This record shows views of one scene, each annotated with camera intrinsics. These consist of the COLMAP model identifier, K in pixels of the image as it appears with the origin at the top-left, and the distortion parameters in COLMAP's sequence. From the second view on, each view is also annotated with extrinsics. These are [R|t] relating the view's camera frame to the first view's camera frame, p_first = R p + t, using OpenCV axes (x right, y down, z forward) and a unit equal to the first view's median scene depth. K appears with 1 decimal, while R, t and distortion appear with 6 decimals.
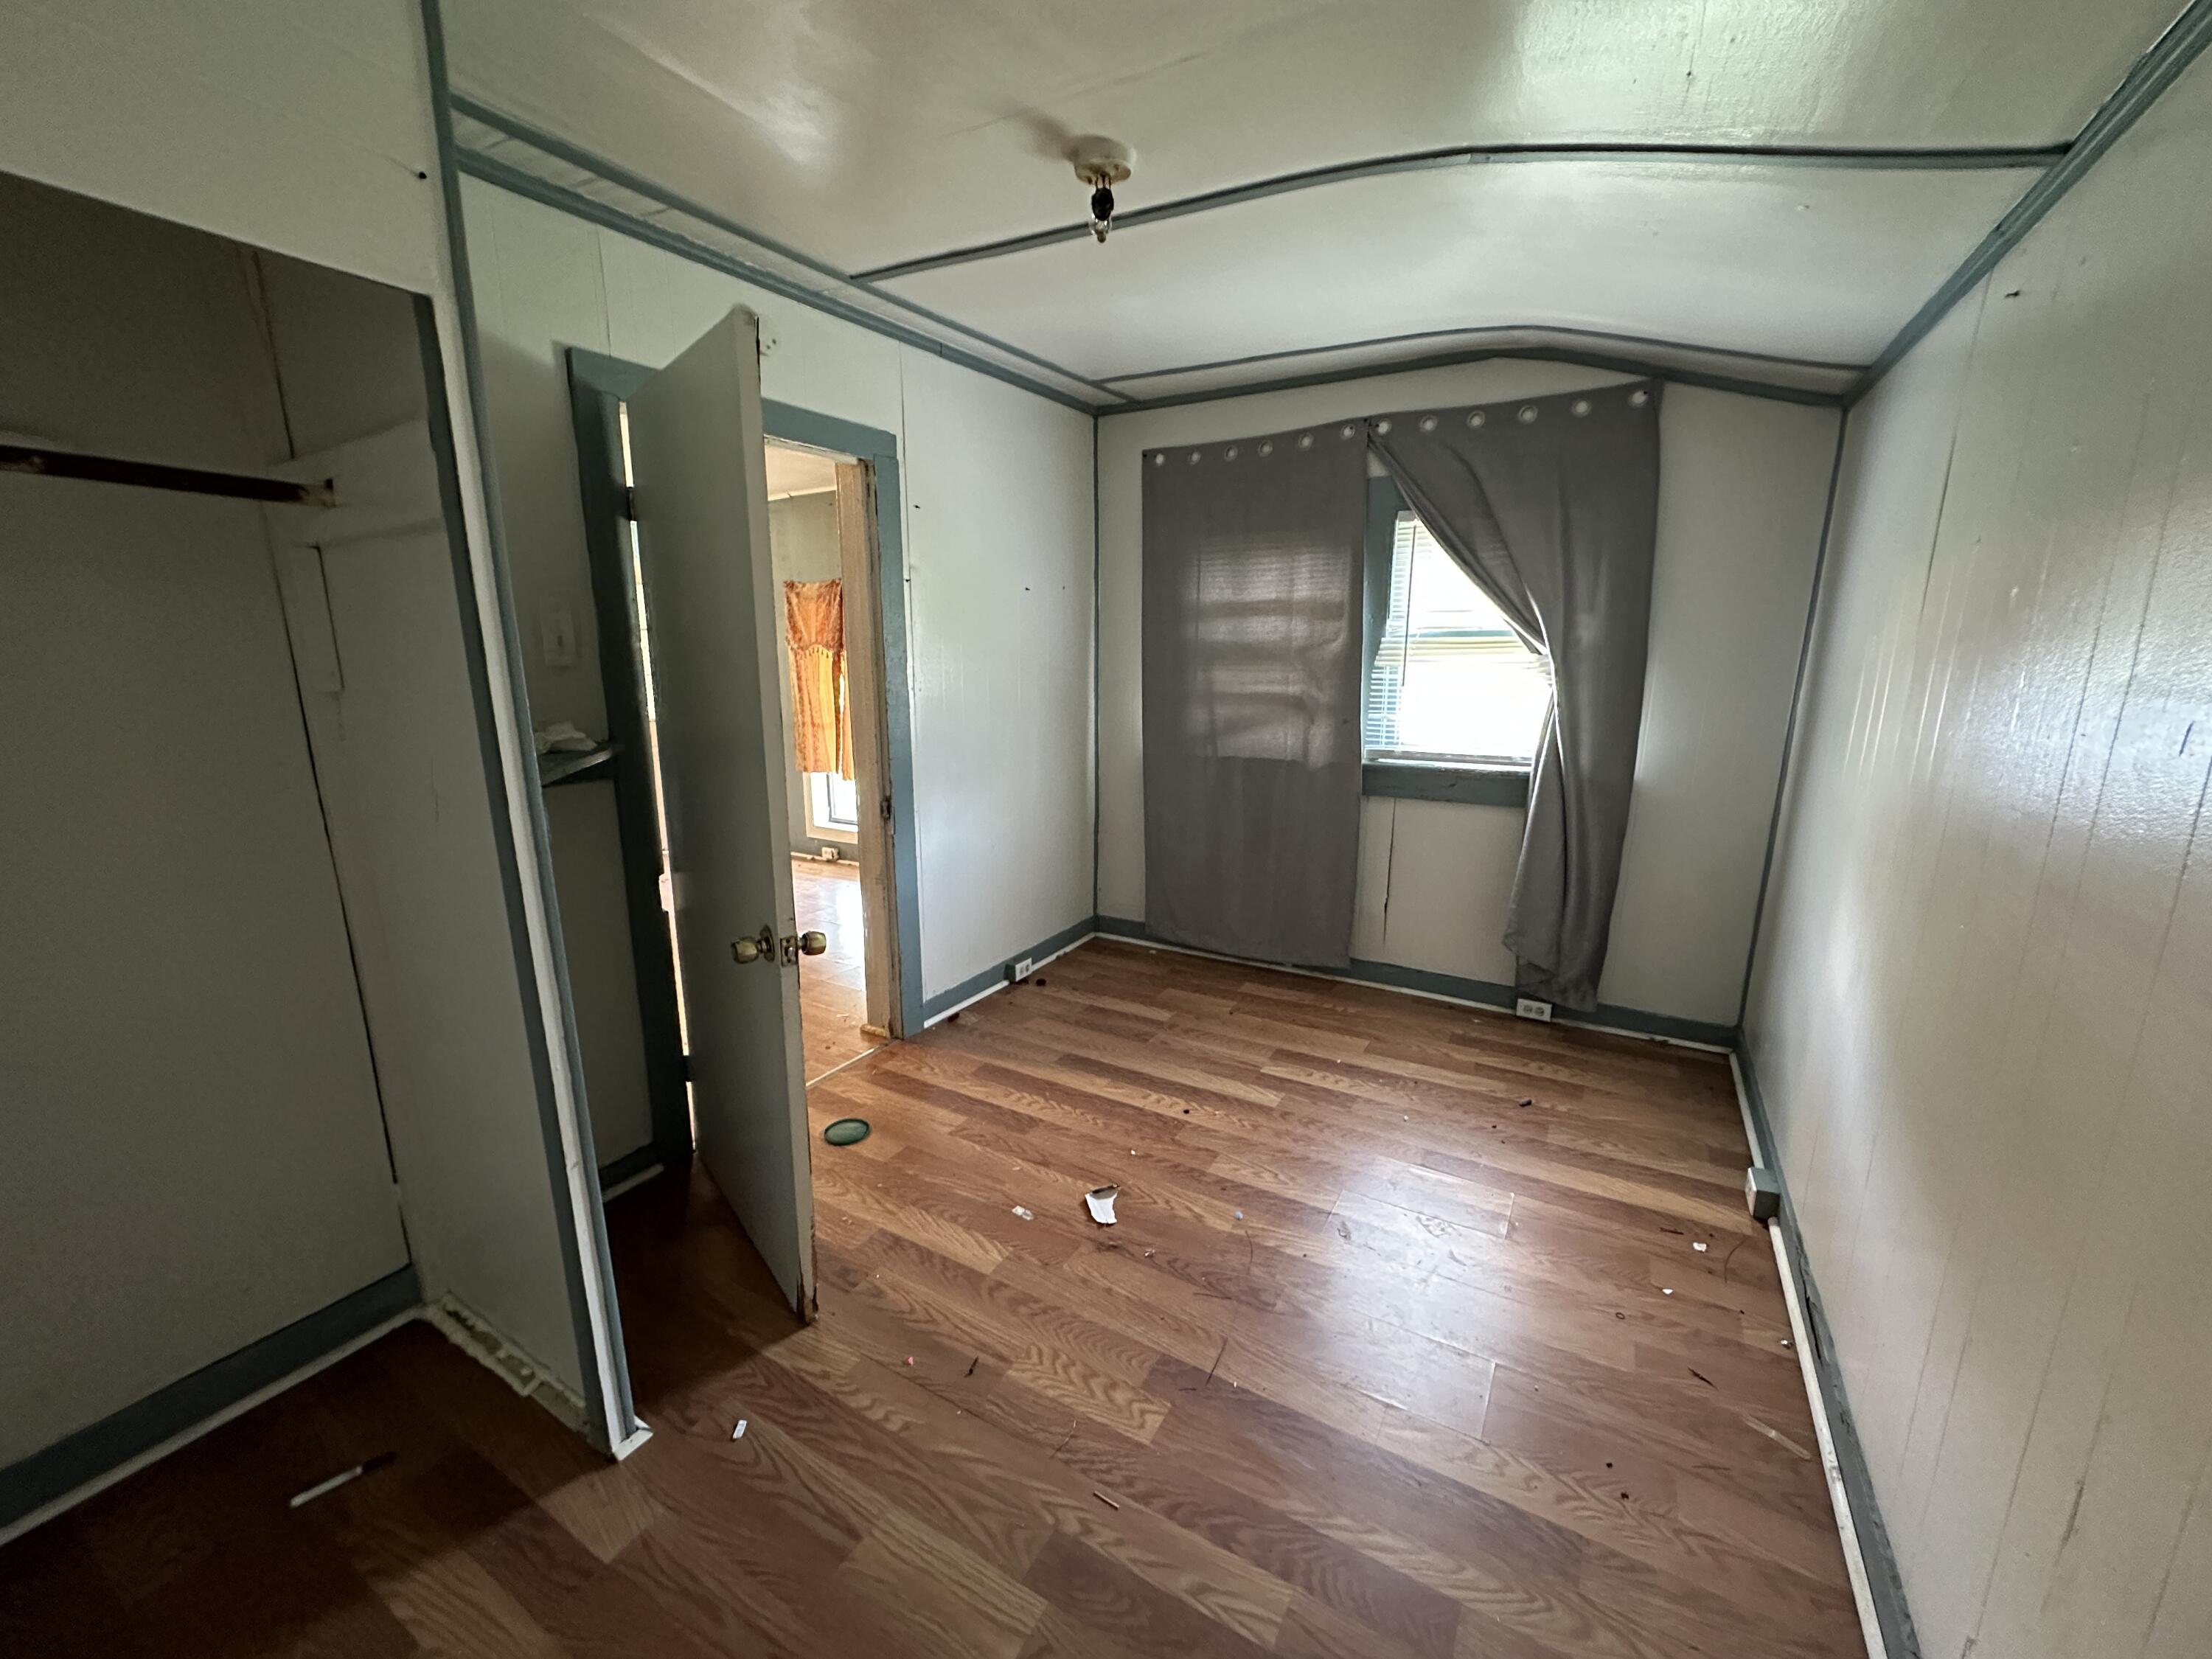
lens RADIAL K [[878.9, 0, 1106.0], [0, 878.9, 829.5], [0, 0, 1]] dist [-0.002102, -0.000124]
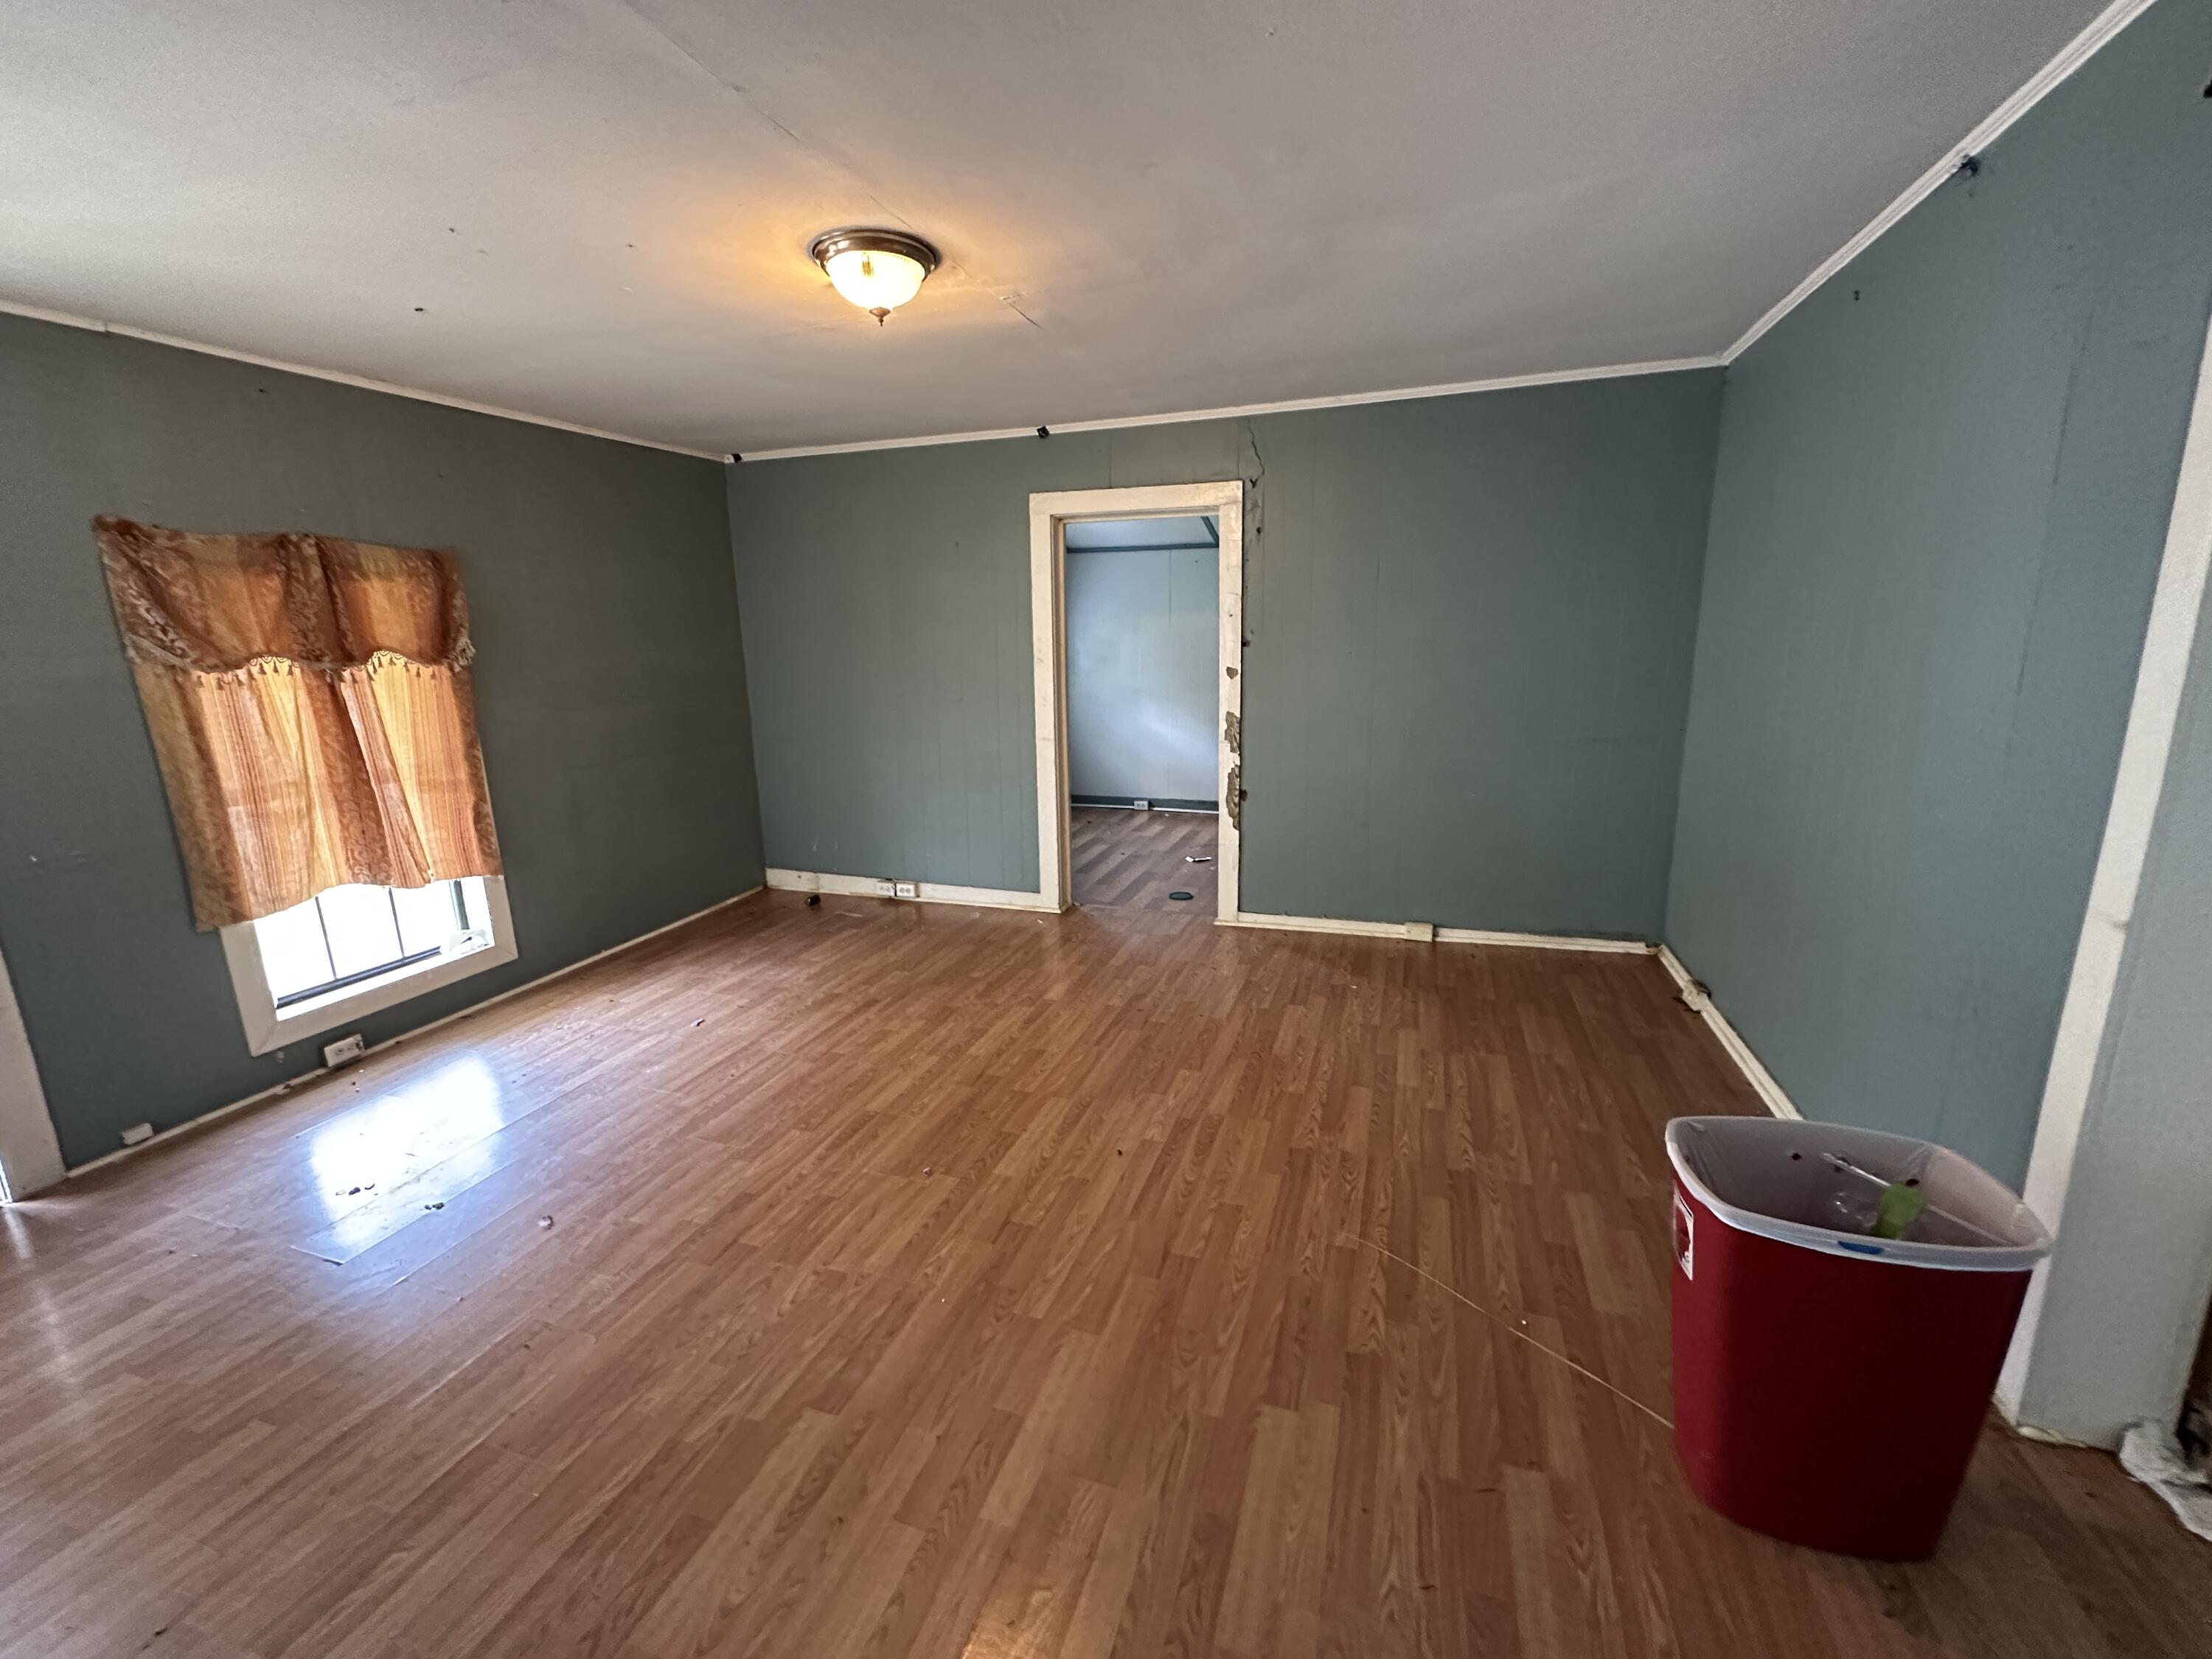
lens RADIAL K [[878.9, 0, 1106.0], [0, 878.9, 829.5], [0, 0, 1]] dist [-0.002102, -0.000124]
pose [[-0.194046, -0.203258, 0.959704, -0.910871], [0.226815, 0.942496, 0.245473, -0.126979], [-0.954411, 0.265308, -0.136785, 0.616896]]
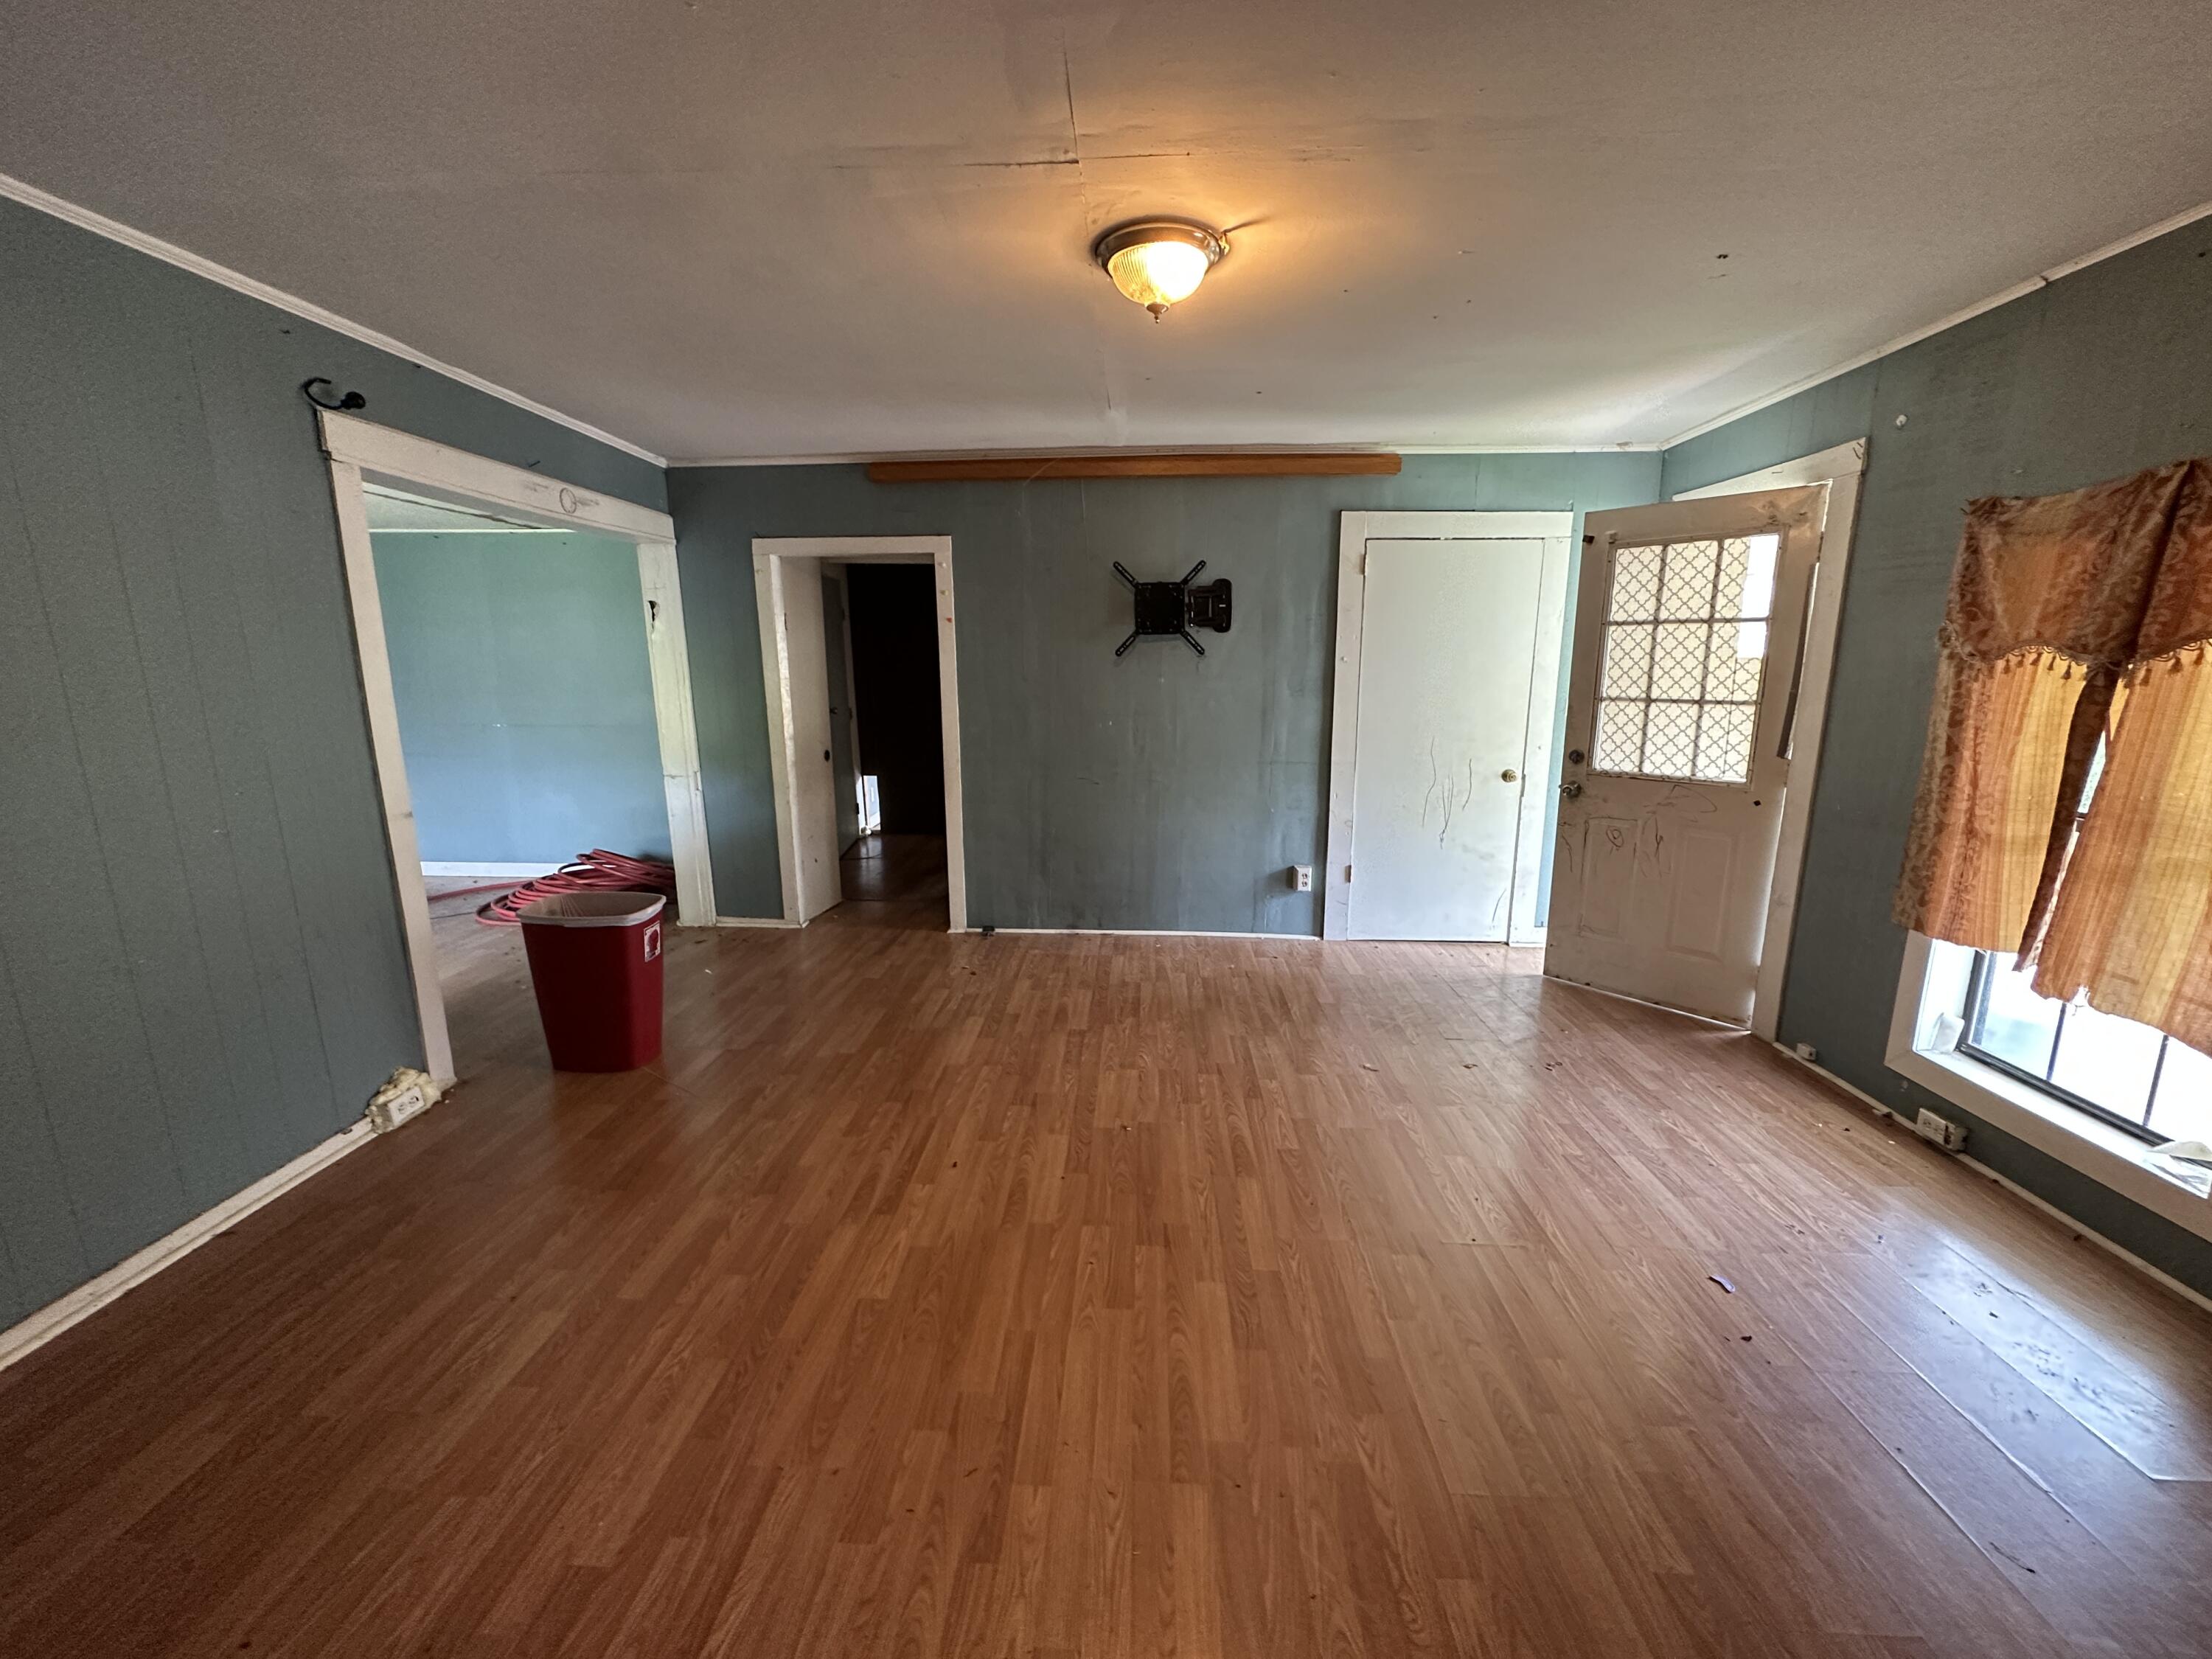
lens RADIAL K [[878.9, 0, 1106.0], [0, 878.9, 829.5], [0, 0, 1]] dist [-0.002102, -0.000124]
pose [[0.468852, 0.168645, -0.867028, -0.162227], [-0.175011, 0.979879, 0.095957, -0.088887], [0.865765, 0.106750, 0.488933, 0.431658]]
